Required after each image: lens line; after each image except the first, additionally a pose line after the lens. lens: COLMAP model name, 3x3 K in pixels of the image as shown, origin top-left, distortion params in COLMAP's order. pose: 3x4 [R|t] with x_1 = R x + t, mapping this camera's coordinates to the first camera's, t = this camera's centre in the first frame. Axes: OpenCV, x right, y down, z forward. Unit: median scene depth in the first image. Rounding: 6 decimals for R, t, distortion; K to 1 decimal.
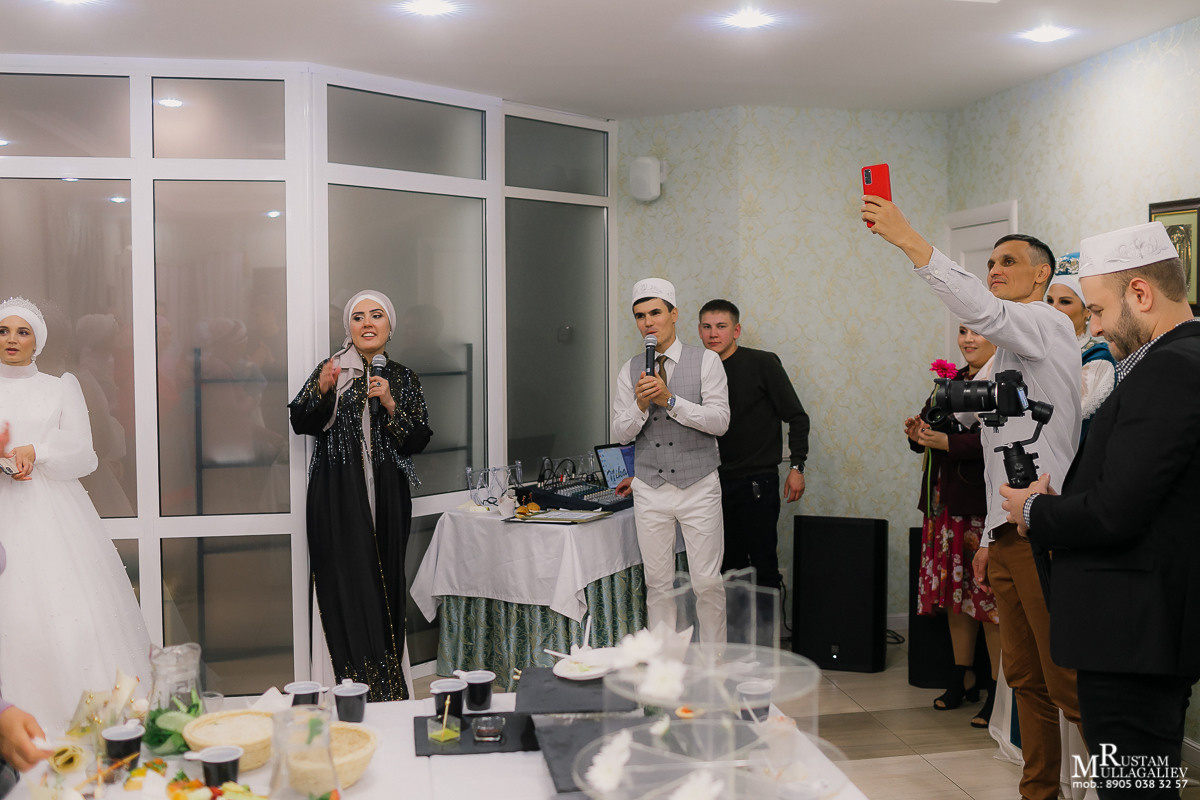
lens RADIAL K [[1211.9, 0, 650.9], [0, 1211.9, 395.2], [0, 0, 1]] dist [-0.010157, 0.010664]
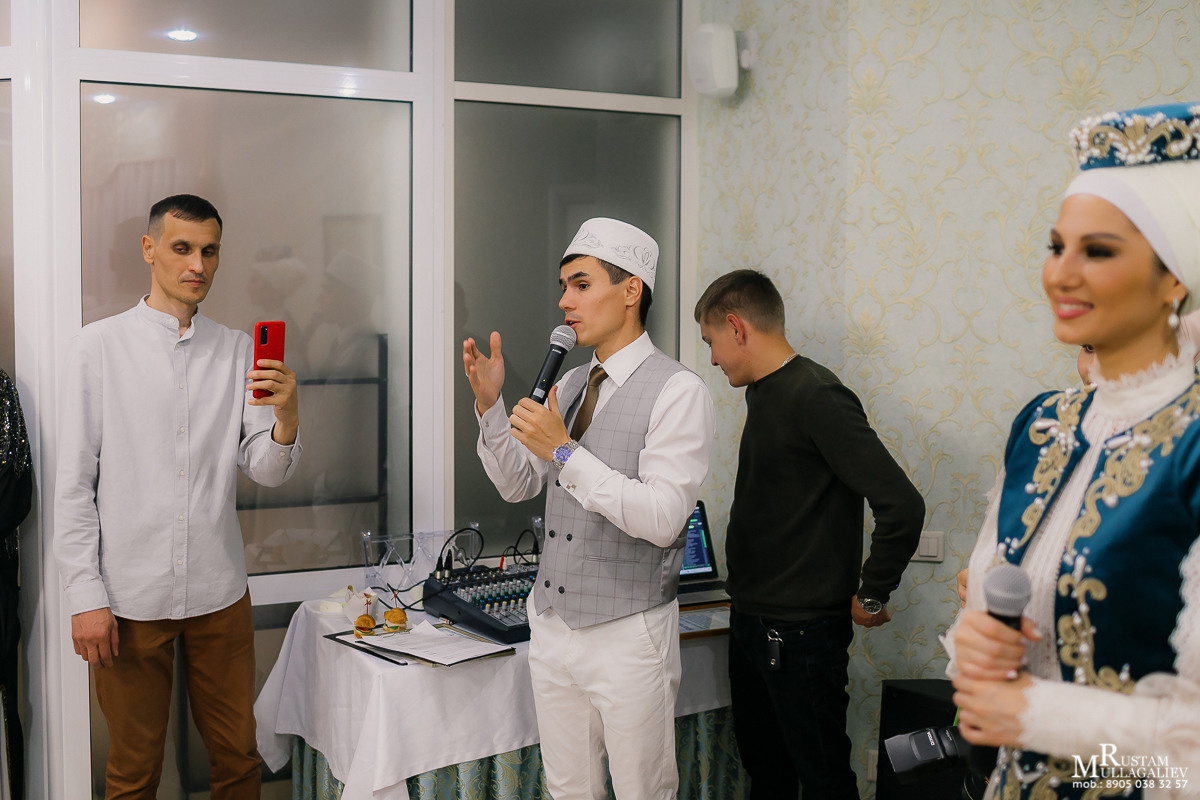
lens RADIAL K [[1335.2, 0, 595.5], [0, 1335.2, 377.4], [0, 0, 1]] dist [-0.011517, -0.017357]
pose [[0.903313, 0.035360, -0.427521, 0.232699], [-0.035750, 0.999335, 0.007120, -0.027694], [0.427489, 0.008852, 0.903977, 0.400551]]
